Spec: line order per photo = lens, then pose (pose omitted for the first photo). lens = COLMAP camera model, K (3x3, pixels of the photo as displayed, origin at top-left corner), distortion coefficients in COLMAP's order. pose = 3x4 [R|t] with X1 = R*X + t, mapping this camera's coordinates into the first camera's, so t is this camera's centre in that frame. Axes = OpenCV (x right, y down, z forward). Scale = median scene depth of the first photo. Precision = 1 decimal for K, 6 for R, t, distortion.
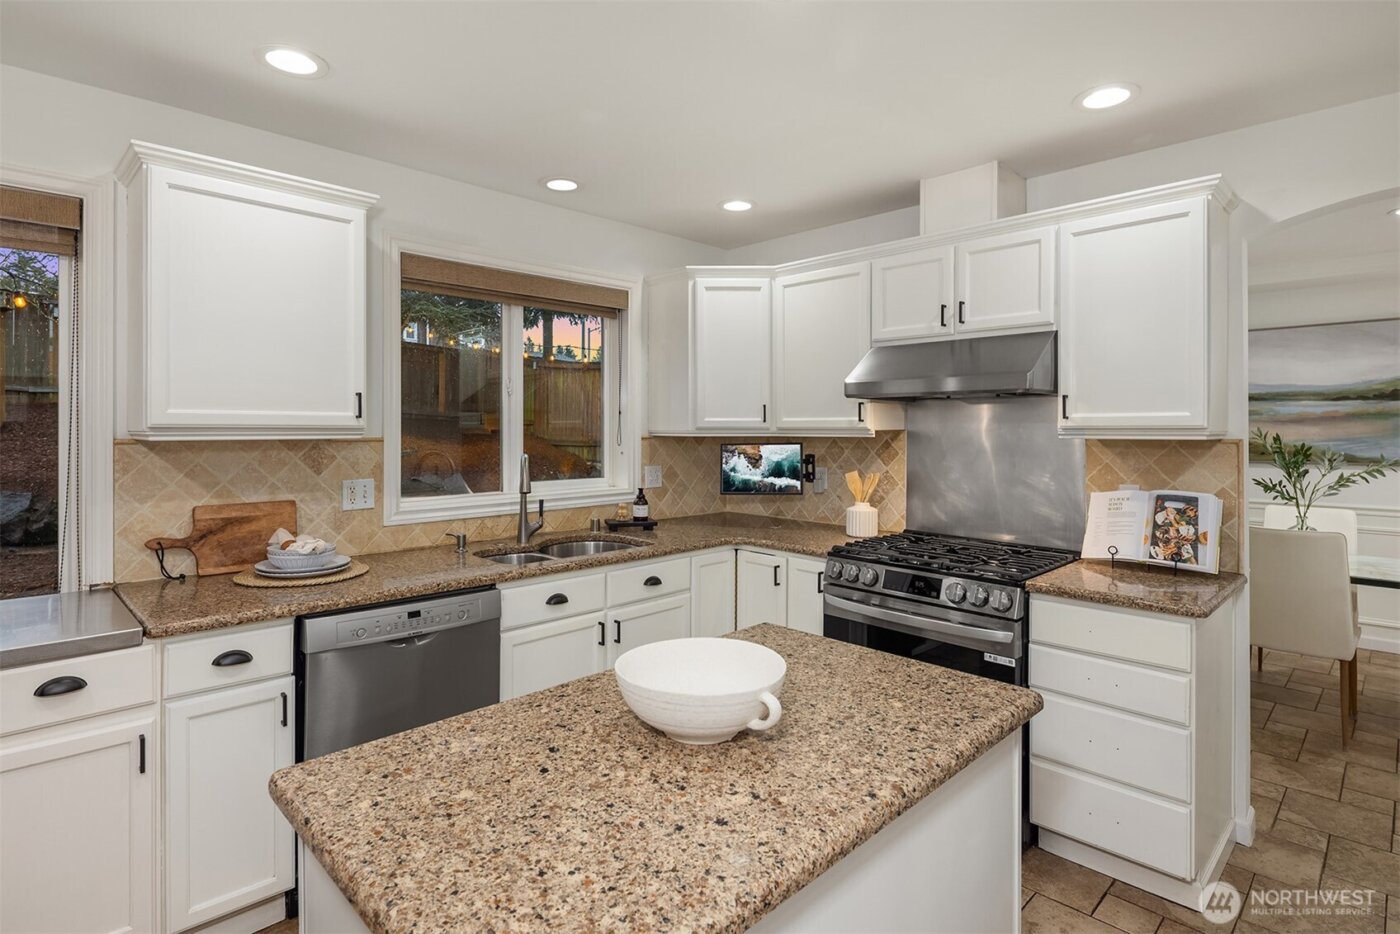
lens RADIAL K [[686.1, 0, 708.3], [0, 686.1, 438.5], [0, 0, 1]] dist [-0.000615, 0.000816]
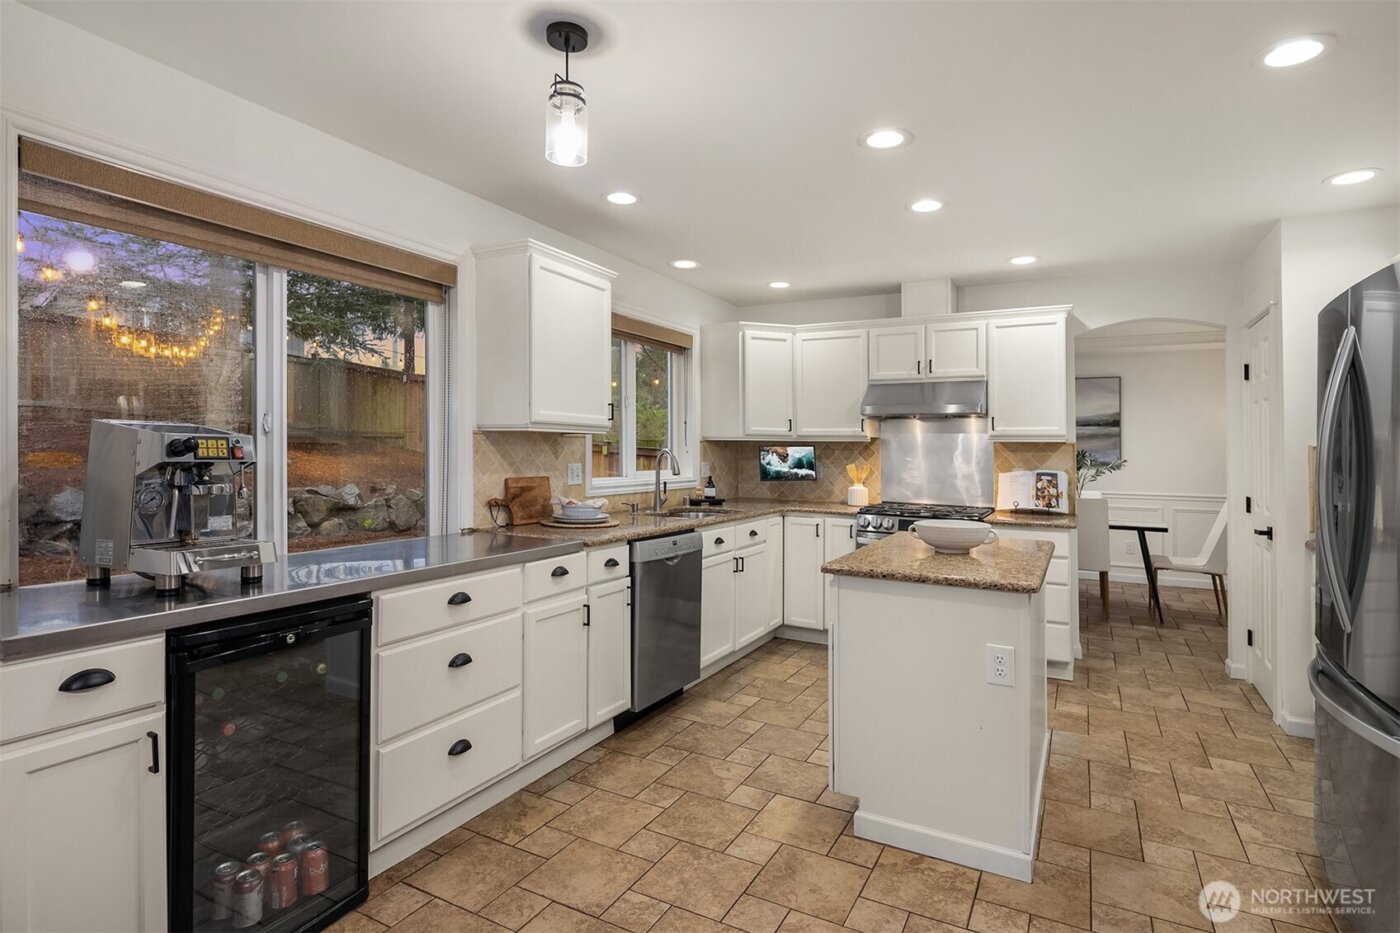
lens RADIAL K [[686.1, 0, 718.2], [0, 686.1, 434.7], [0, 0, 1]] dist [-0.000615, 0.000816]
pose [[0.953947, 0.017424, 0.299468, -0.611020], [-0.007248, 0.999359, -0.035056, 0.044142], [-0.299887, 0.031271, 0.953462, -0.425854]]
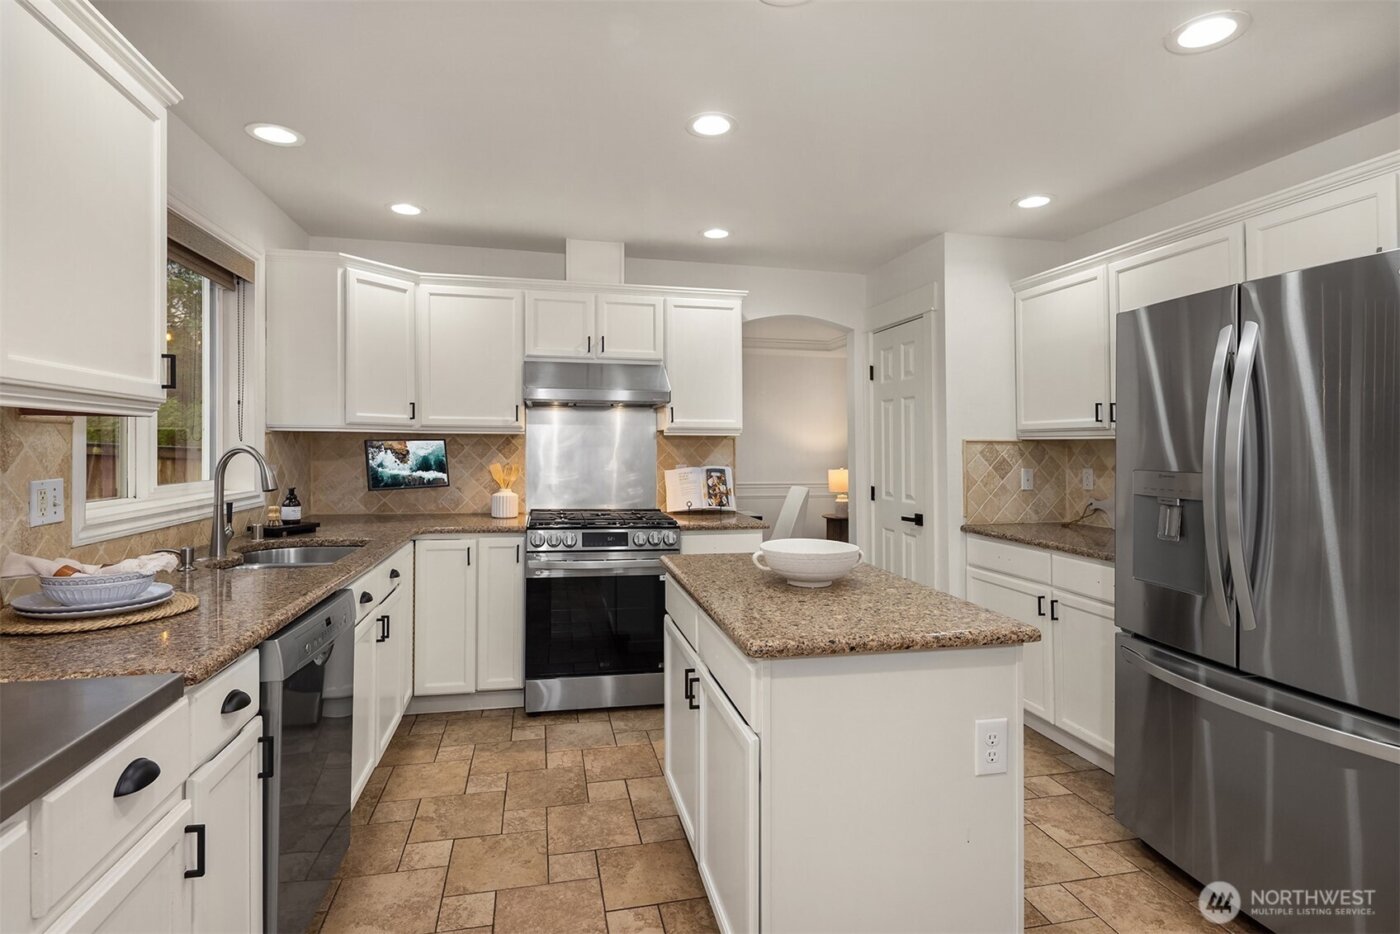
lens RADIAL K [[686.1, 0, 679.3], [0, 686.1, 428.8], [0, 0, 1]] dist [-0.000615, 0.000816]
pose [[0.550838, 0.024100, 0.834264, -0.682104], [0.004972, 0.999471, -0.032155, 0.032569], [-0.834597, 0.021860, 0.550427, 0.109483]]
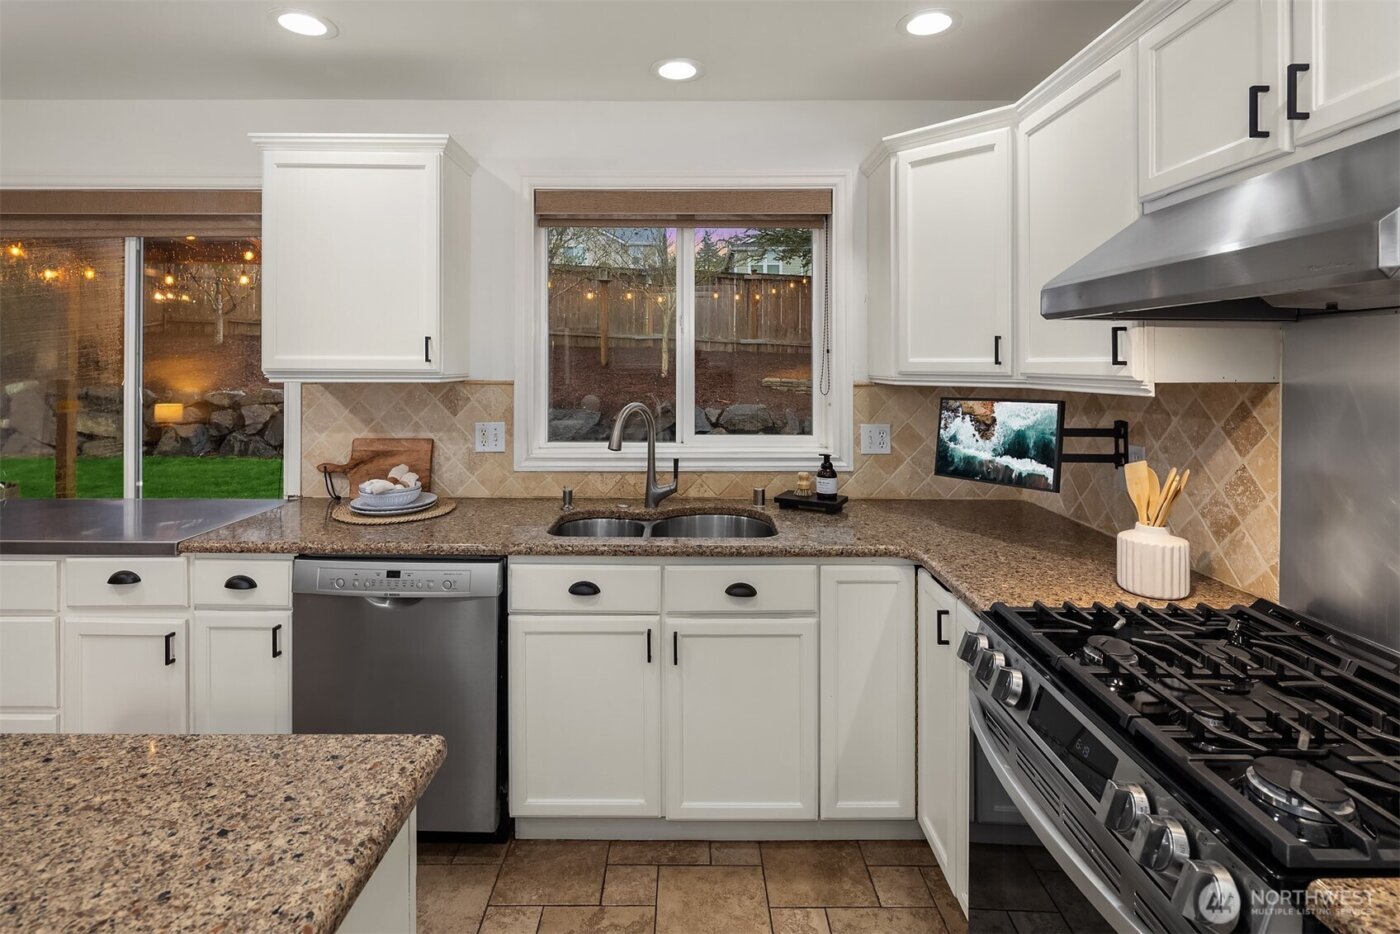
lens RADIAL K [[686.1, 0, 693.6], [0, 686.1, 364.2], [0, 0, 1]] dist [-0.000615, 0.000816]
pose [[0.714552, 0.001677, -0.699580, 0.380370], [-0.012547, 0.999867, -0.010419, -0.017365], [0.699470, 0.016222, 0.714478, 0.456909]]
